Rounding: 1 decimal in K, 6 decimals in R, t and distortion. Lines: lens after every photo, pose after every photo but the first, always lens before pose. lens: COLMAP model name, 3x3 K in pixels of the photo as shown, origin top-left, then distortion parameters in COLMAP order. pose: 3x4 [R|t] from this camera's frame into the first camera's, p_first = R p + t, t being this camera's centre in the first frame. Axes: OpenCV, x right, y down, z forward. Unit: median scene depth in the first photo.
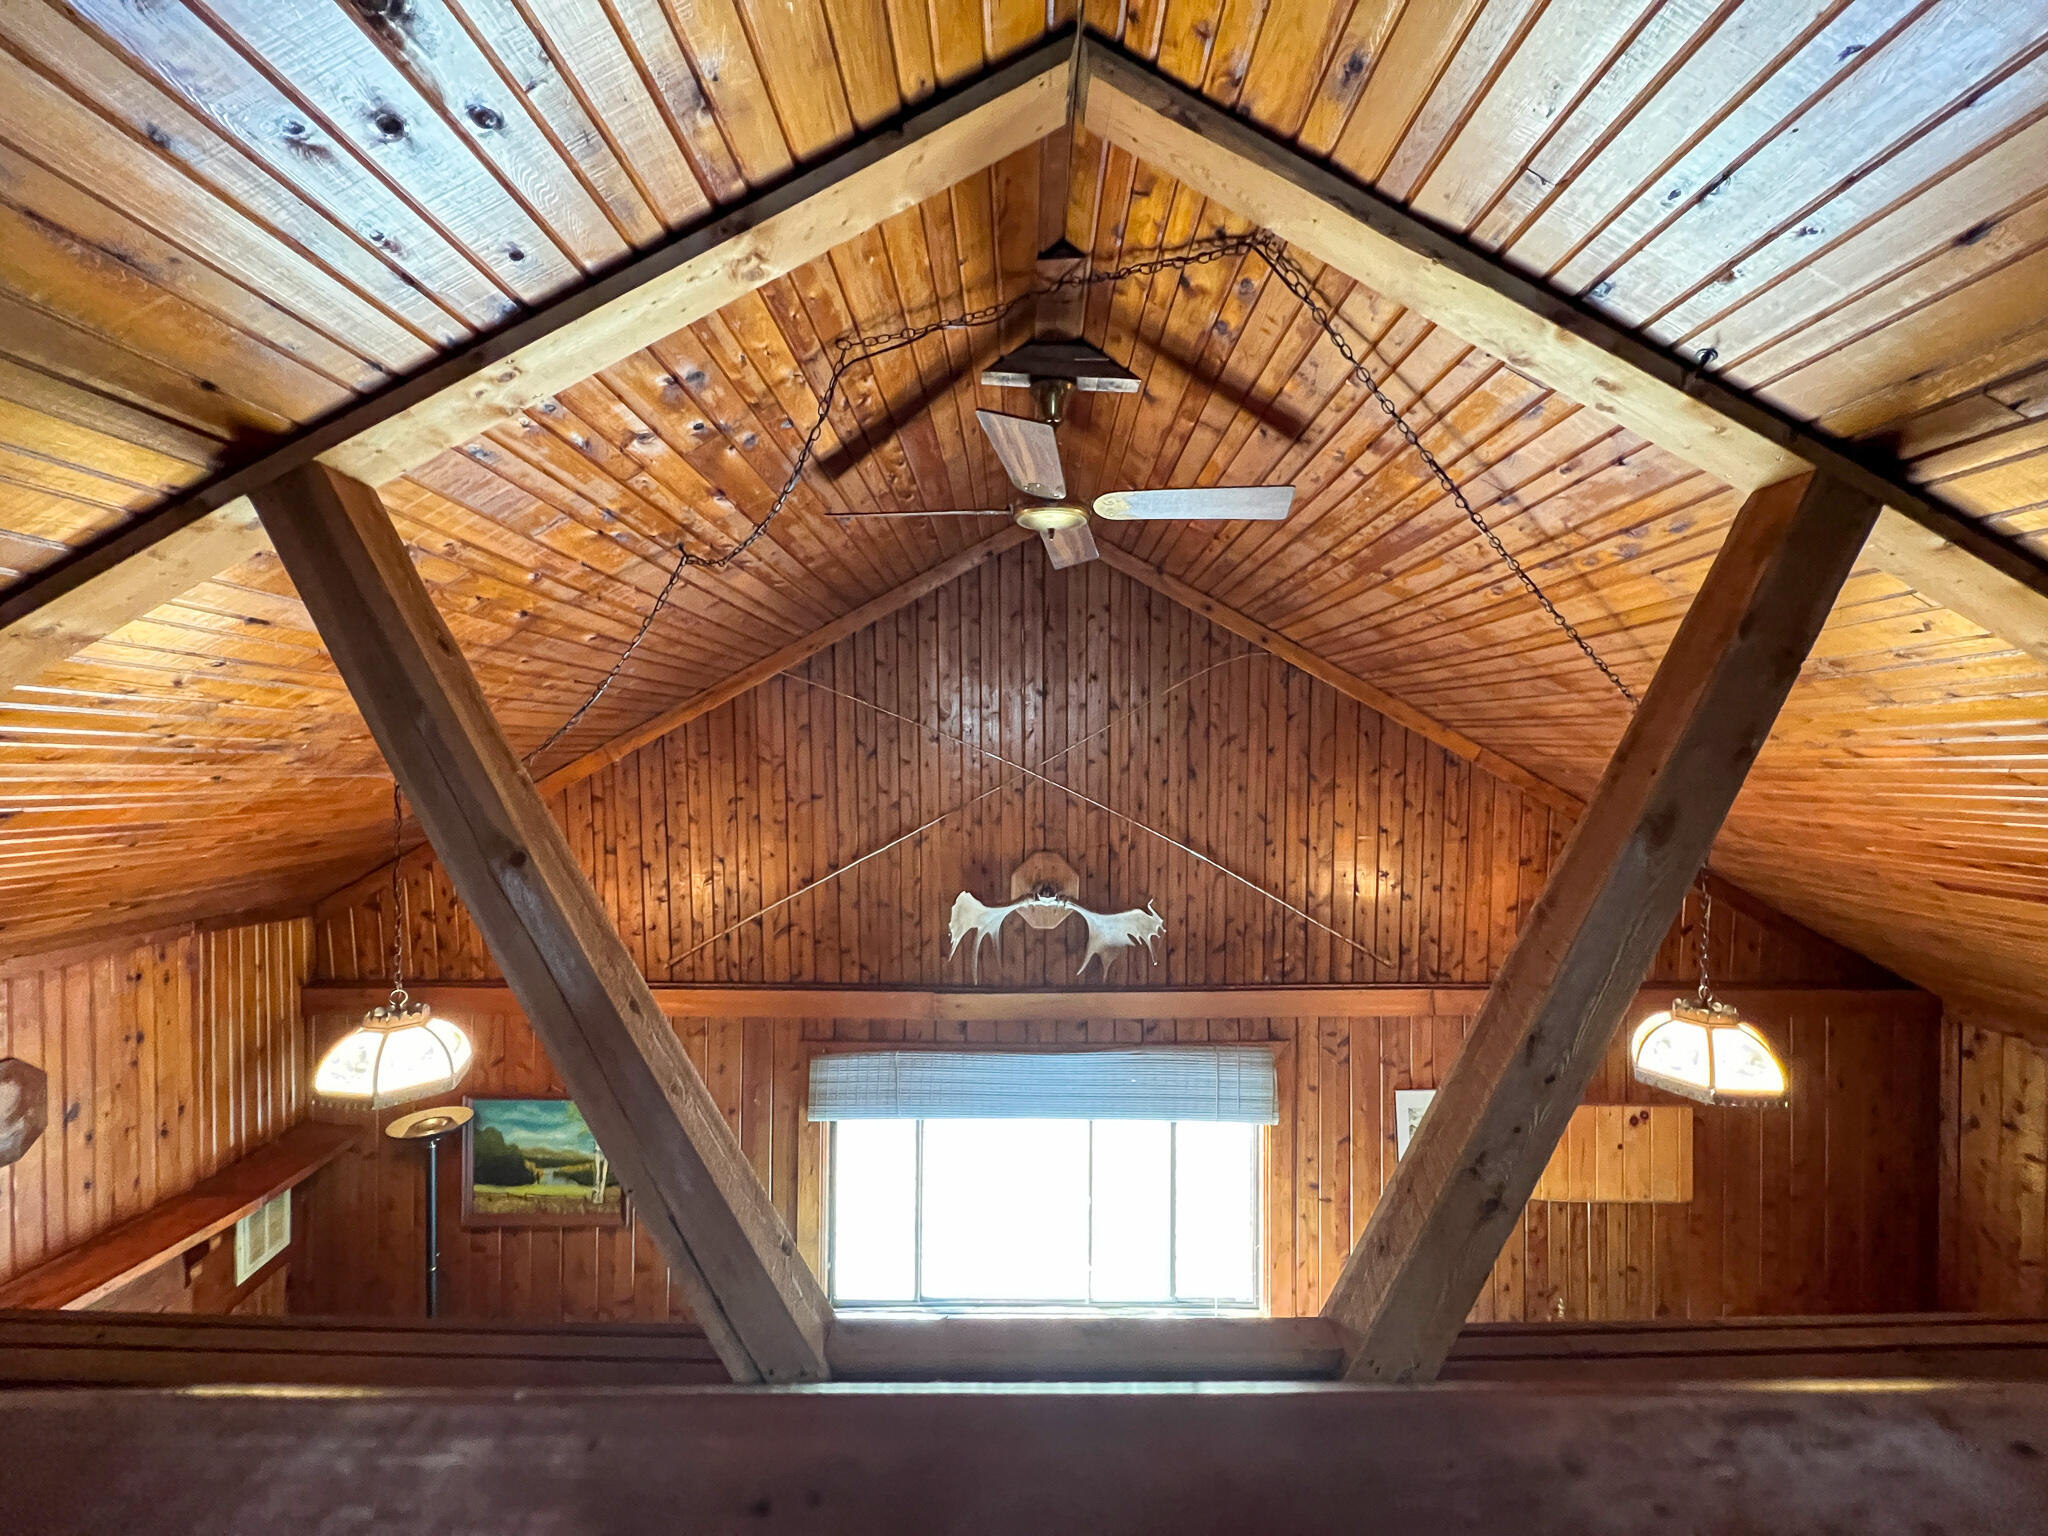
lens RADIAL K [[818.6, 0, 1021.0], [0, 818.6, 772.2], [0, 0, 1]] dist [0.001444, 0.000134]
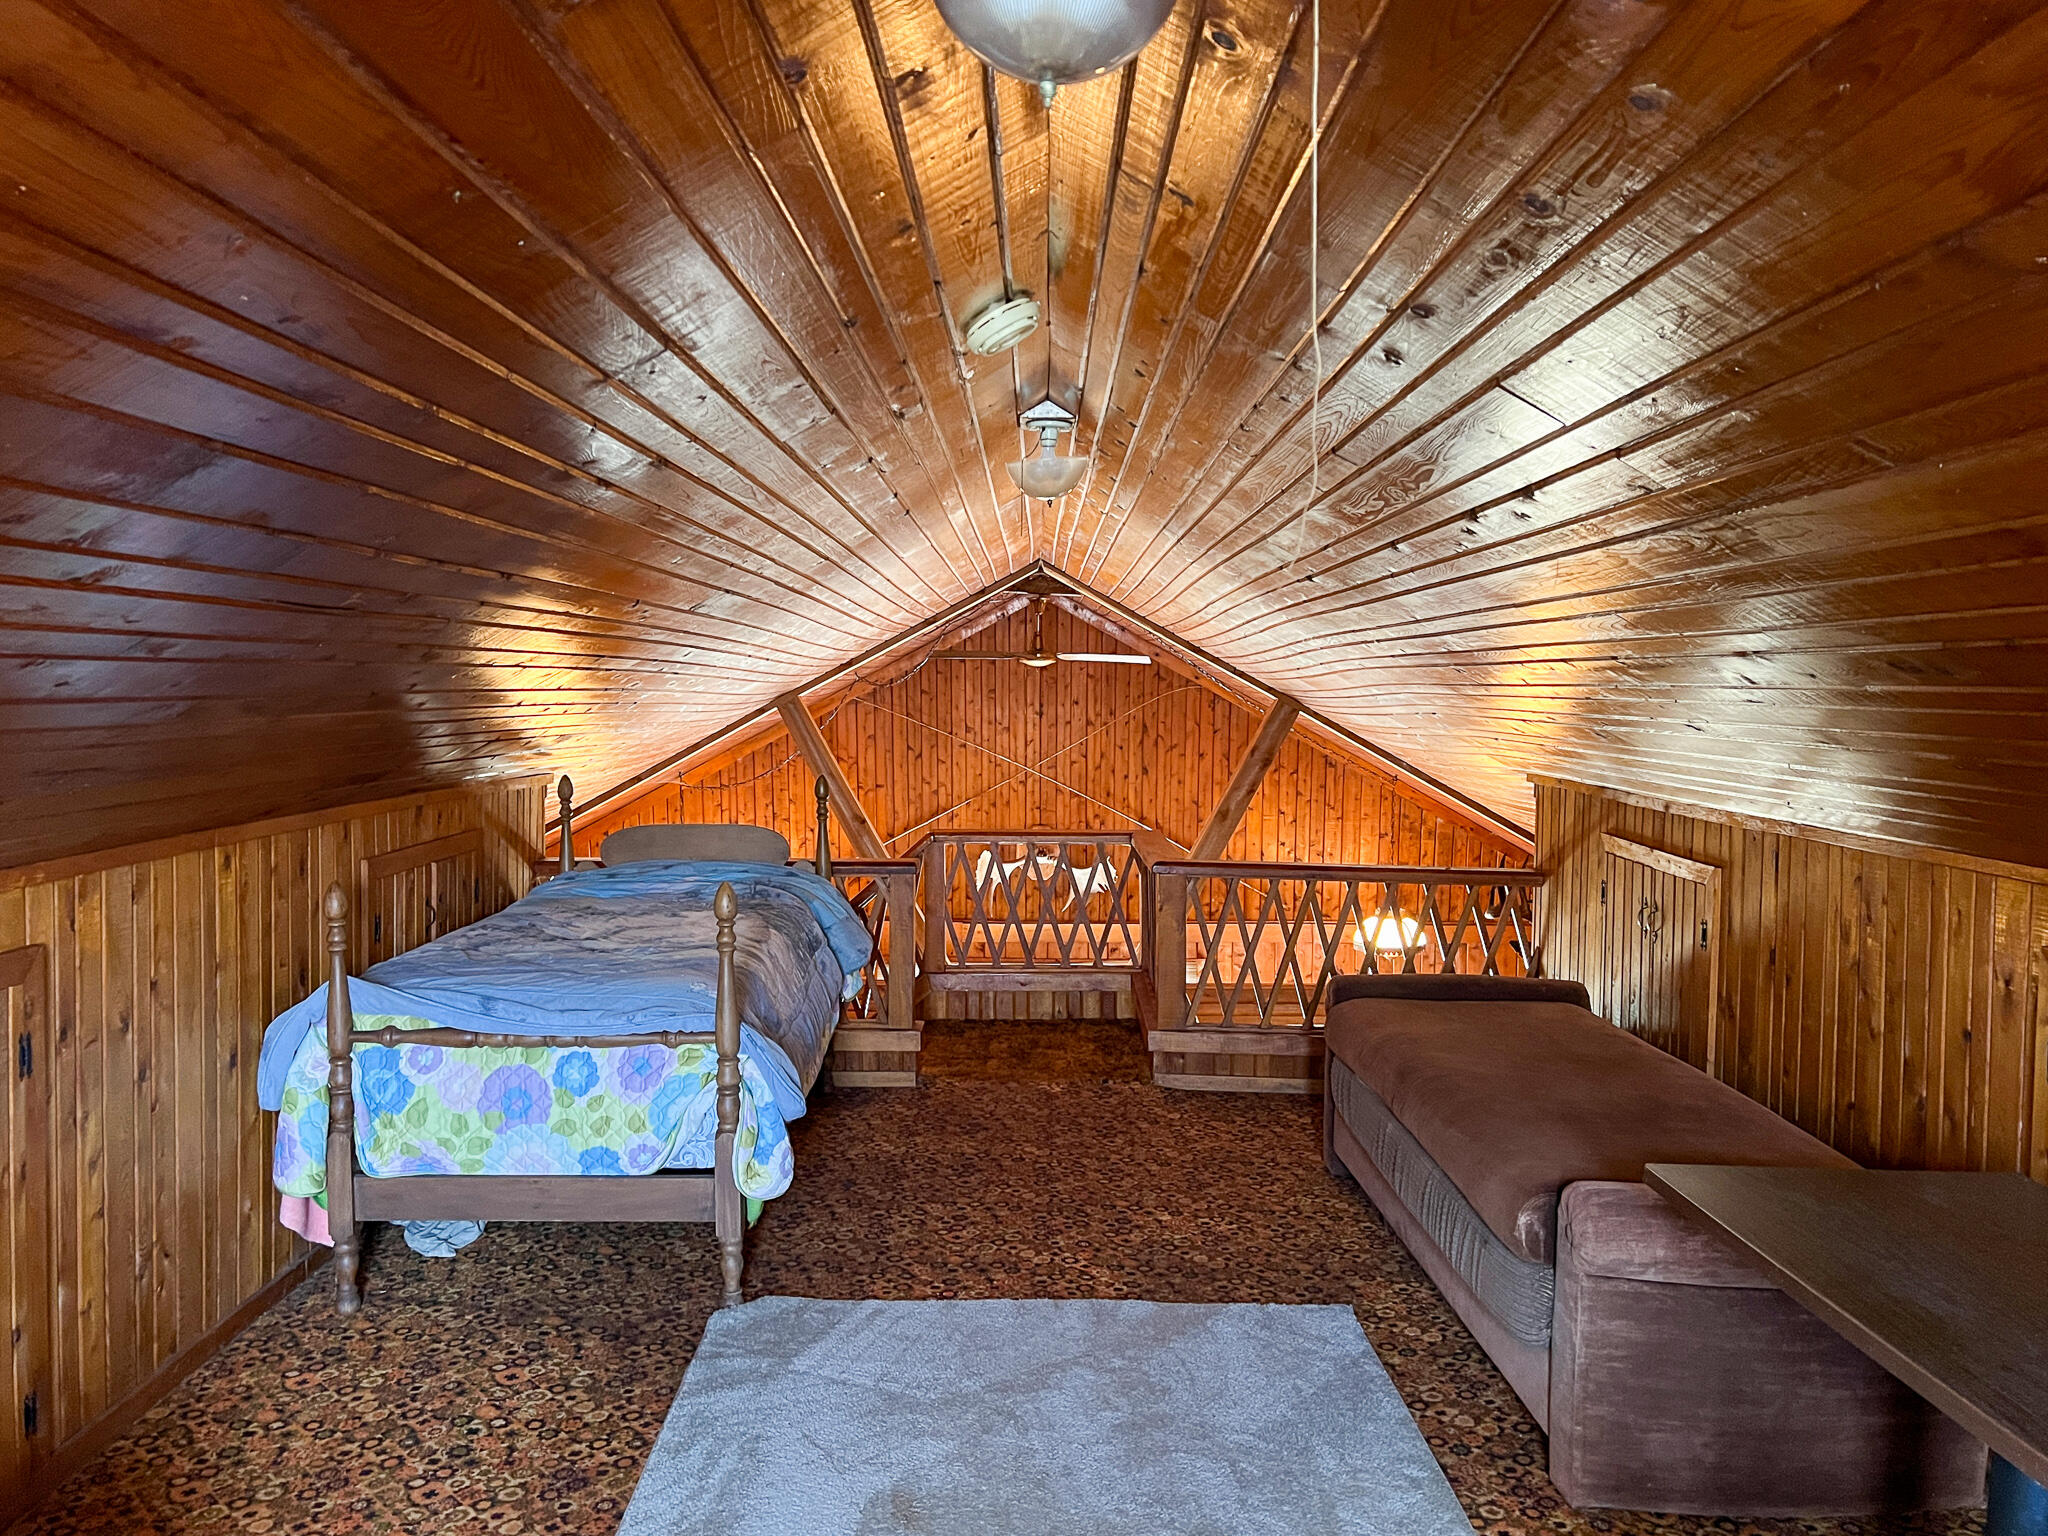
lens RADIAL K [[1621.3, 0, 1024.0], [0, 1621.3, 761.1], [0, 0, 1]] dist [-0.017087, 0.003591]
pose [[0.999966, 0.006966, -0.004409, 0.012703], [-0.006824, 0.999488, 0.031255, -0.102038], [0.004625, -0.031223, 0.999502, -1.795292]]
